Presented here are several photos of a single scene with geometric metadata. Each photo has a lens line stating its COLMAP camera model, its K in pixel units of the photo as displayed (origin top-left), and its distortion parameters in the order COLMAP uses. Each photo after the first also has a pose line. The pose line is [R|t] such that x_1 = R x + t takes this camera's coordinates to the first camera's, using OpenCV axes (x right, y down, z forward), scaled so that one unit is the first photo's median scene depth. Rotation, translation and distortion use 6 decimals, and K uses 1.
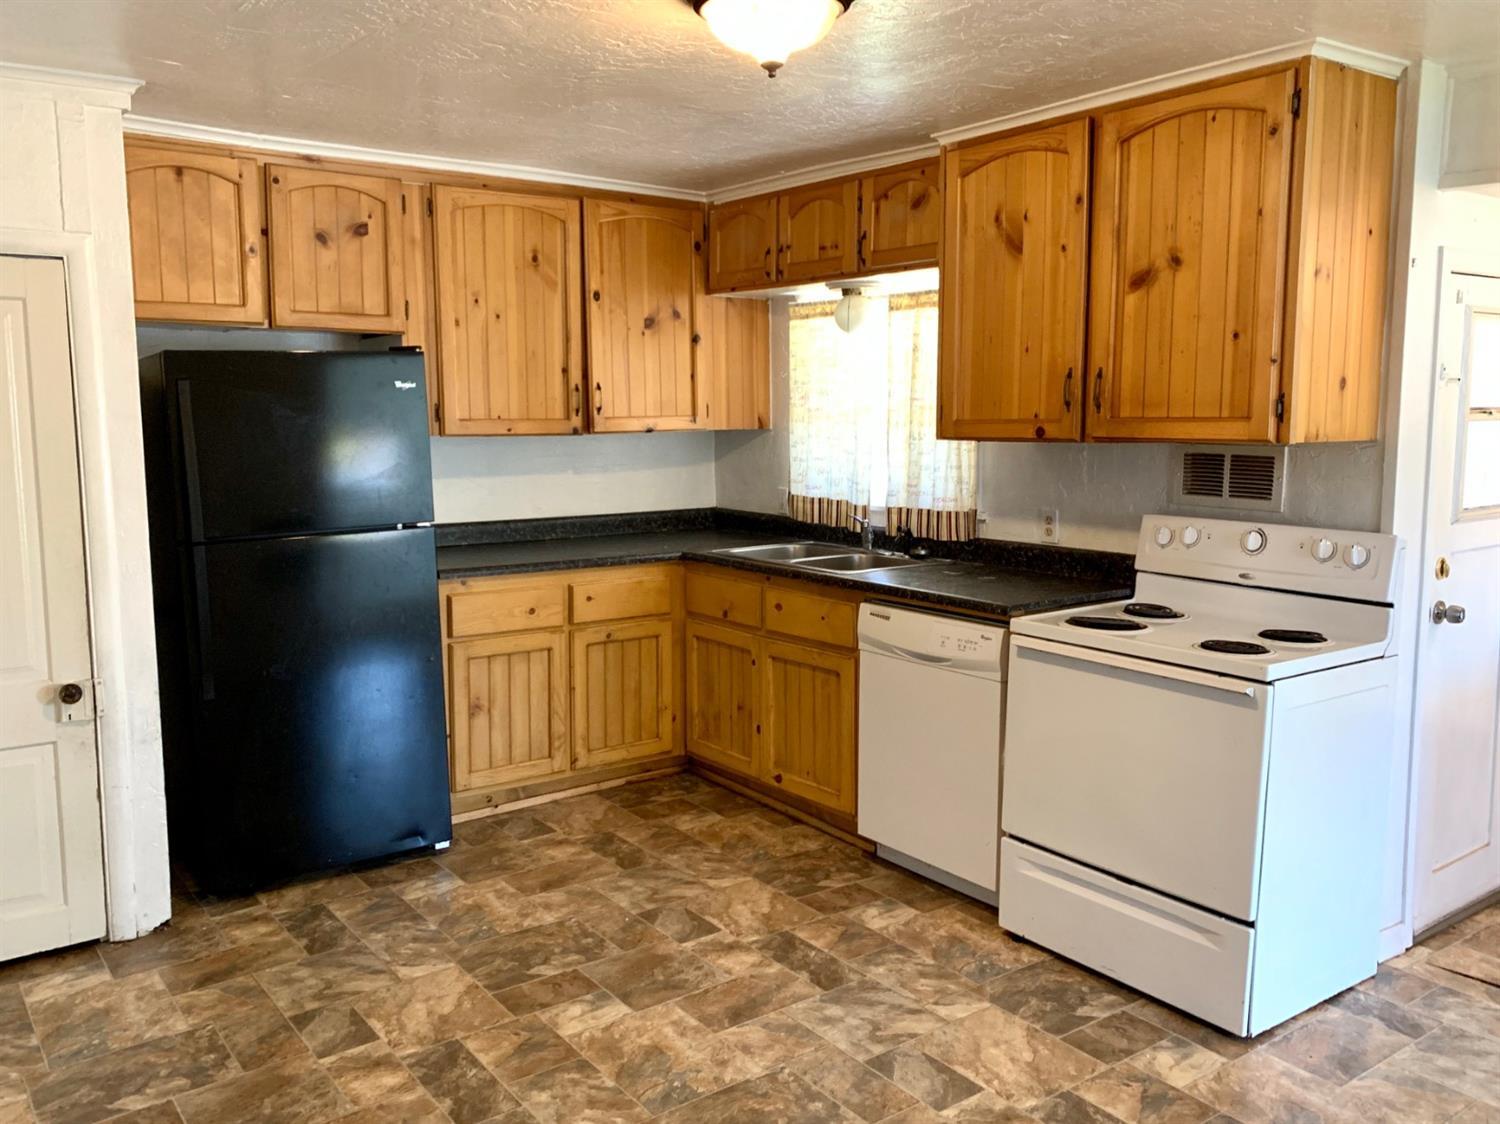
lens RADIAL K [[1253.5, 0, 750.0], [0, 1253.5, 562.0], [0, 0, 1]] dist [0.030772, -0.001066]
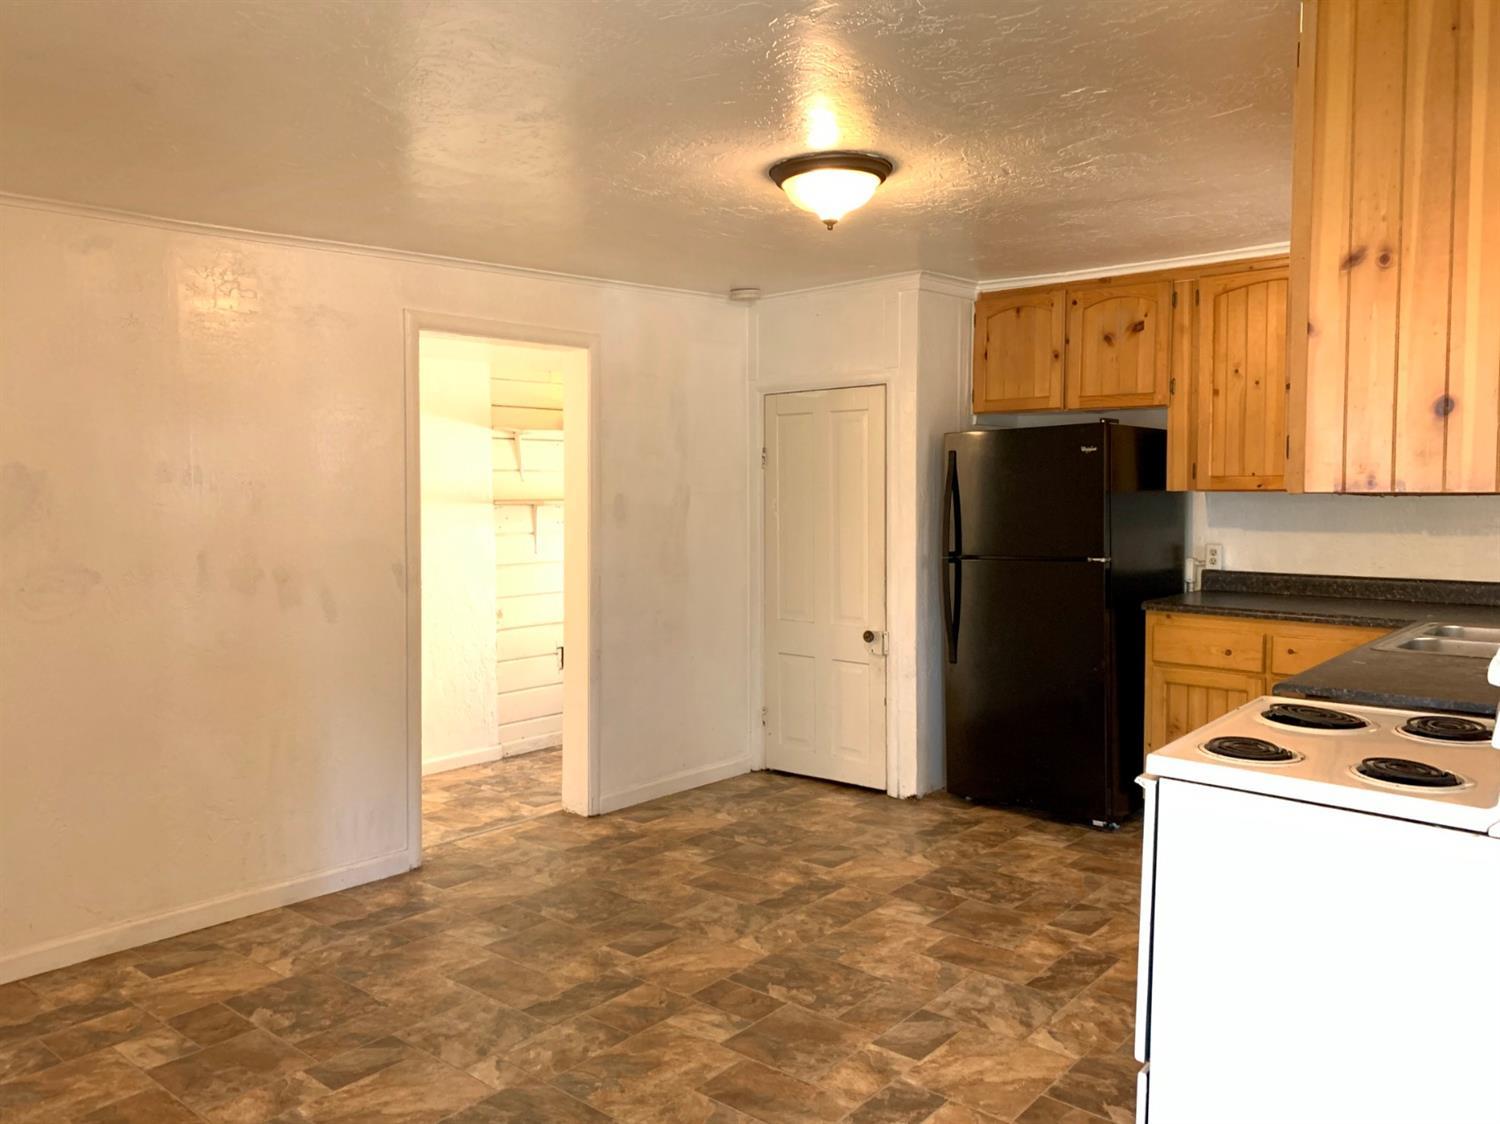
lens RADIAL K [[1184.5, 0, 750.0], [0, 1184.5, 562.0], [0, 0, 1]] dist [0.059314, 0.000165]
pose [[0.214729, 0.063159, -0.974629, 0.936245], [-0.119373, 0.992122, 0.037992, -0.035442], [0.969351, 0.108187, 0.220576, 0.459564]]
